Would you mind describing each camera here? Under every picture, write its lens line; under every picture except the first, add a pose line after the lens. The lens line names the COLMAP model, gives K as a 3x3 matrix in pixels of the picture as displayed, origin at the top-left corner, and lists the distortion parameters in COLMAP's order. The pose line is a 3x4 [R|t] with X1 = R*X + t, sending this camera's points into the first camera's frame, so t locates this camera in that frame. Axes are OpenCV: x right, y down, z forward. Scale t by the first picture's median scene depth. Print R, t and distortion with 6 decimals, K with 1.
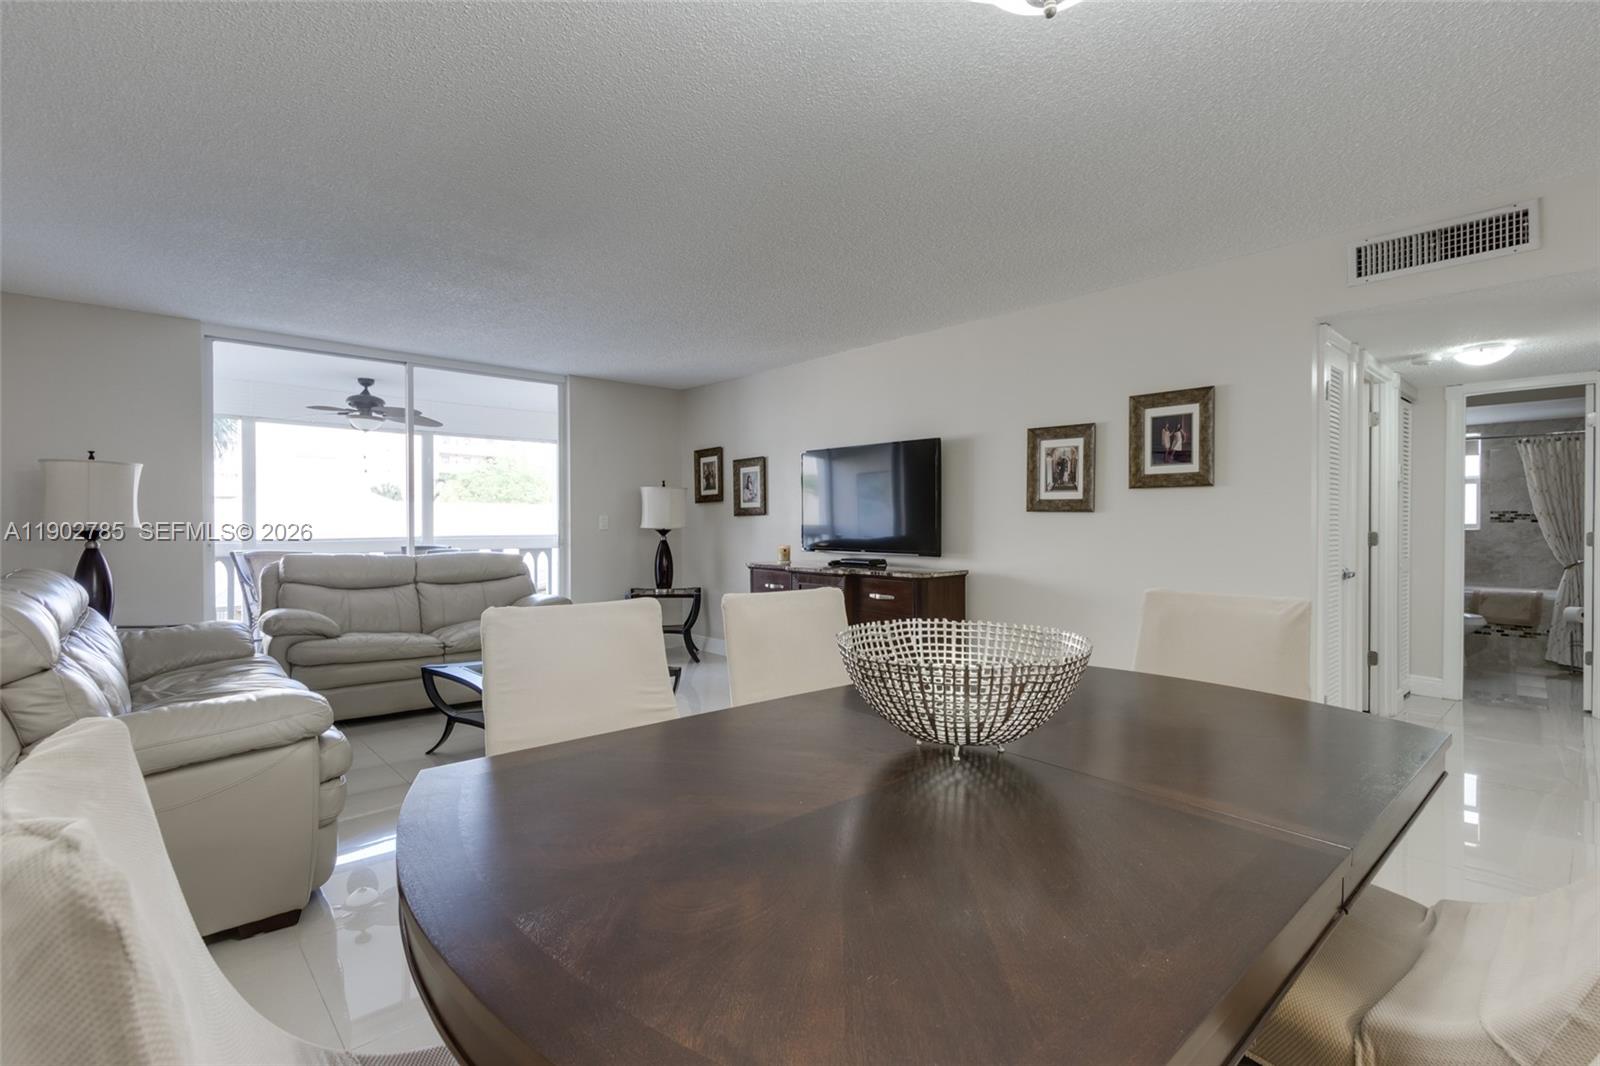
lens RADIAL K [[727.8, 0, 800.3], [0, 727.8, 528.2], [0, 0, 1]] dist [-0.007251, -0.000215]
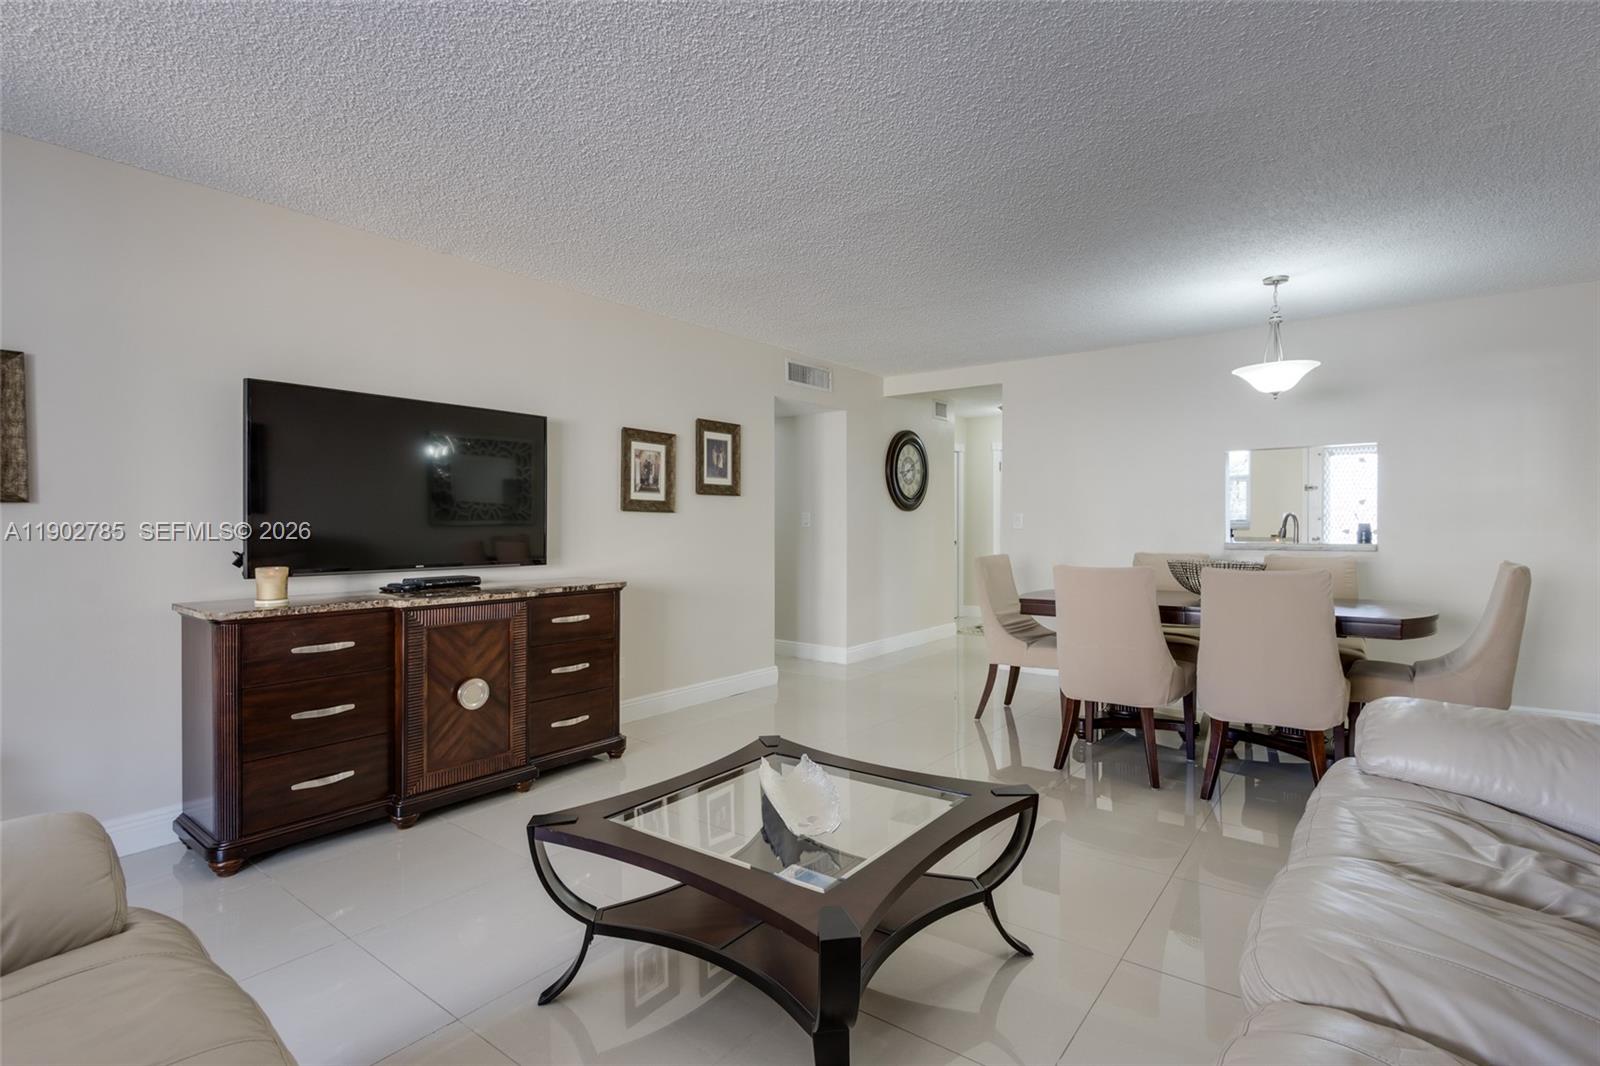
lens RADIAL K [[727.8, 0, 822.1], [0, 727.8, 522.6], [0, 0, 1]] dist [-0.007251, -0.000215]
pose [[-0.169713, -0.001163, 0.985493, -0.739132], [0.008717, 0.999958, 0.002682, -0.008105], [-0.985455, 0.009046, -0.169696, 0.948521]]
